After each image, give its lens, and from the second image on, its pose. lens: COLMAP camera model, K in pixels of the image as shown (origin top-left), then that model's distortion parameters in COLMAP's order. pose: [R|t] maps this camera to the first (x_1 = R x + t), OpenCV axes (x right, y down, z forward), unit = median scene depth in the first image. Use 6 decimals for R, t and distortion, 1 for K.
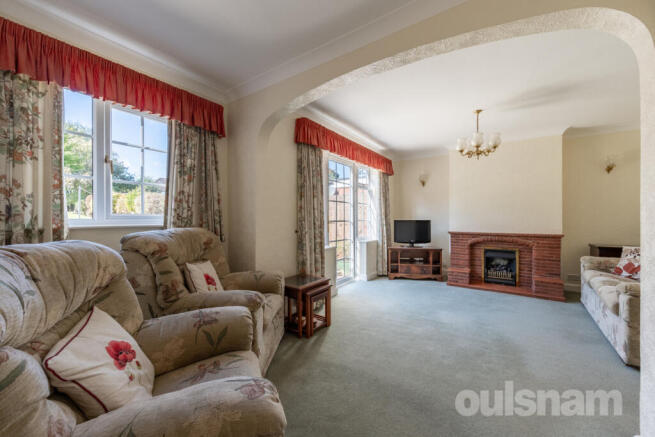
lens RADIAL K [[254.3, 0, 329.6], [0, 254.3, 219.2], [0, 0, 1]] dist [0.003436, -0.000225]
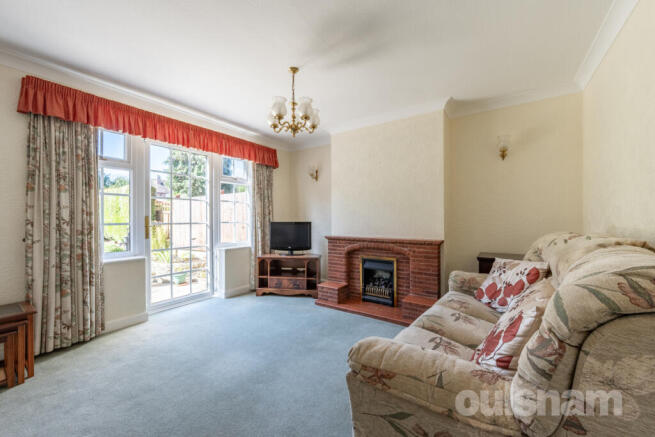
lens RADIAL K [[254.3, 0, 325.5], [0, 254.3, 219.5], [0, 0, 1]] dist [0.003436, -0.000225]
pose [[0.999993, -0.003317, 0.001899, 0.482171], [0.003323, 0.999990, -0.003025, -0.001102], [-0.001889, 0.003031, 0.999994, 0.206344]]
